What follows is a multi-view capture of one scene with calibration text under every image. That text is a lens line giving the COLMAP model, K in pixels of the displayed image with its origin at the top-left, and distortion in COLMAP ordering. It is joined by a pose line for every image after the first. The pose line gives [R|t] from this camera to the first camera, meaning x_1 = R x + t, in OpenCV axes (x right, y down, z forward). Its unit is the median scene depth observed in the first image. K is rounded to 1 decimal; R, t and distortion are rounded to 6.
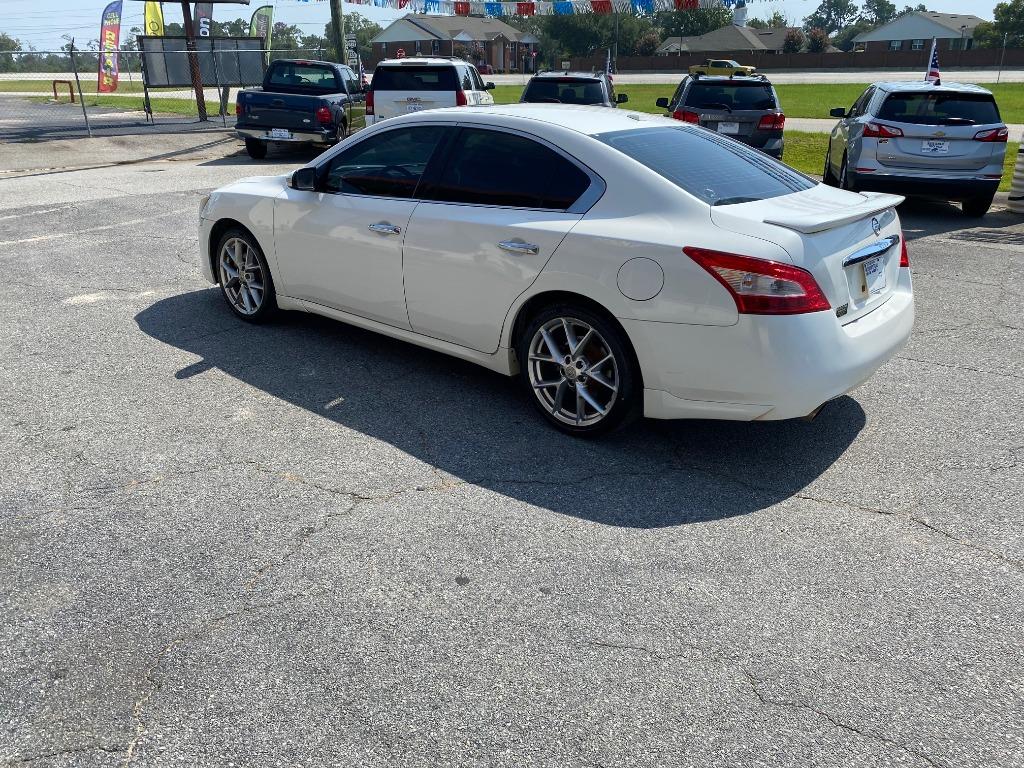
lens RADIAL K [[814.7, 0, 512.0], [0, 814.7, 384.0], [0, 0, 1]] dist [0.001670, 0.012495]
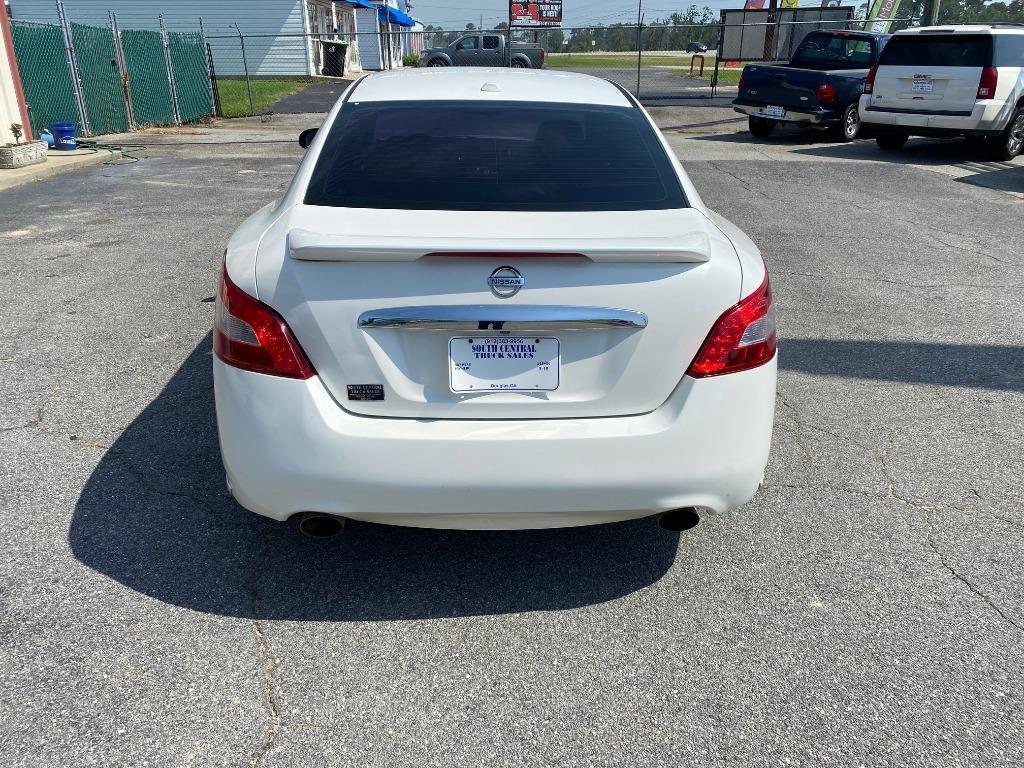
lens RADIAL K [[814.7, 0, 512.0], [0, 814.7, 384.0], [0, 0, 1]] dist [0.001670, 0.012495]
pose [[0.682914, 0.279077, -0.675088, 0.658109], [-0.263331, 0.956062, 0.128846, -0.149802], [0.681385, 0.089781, 0.726398, 0.439188]]
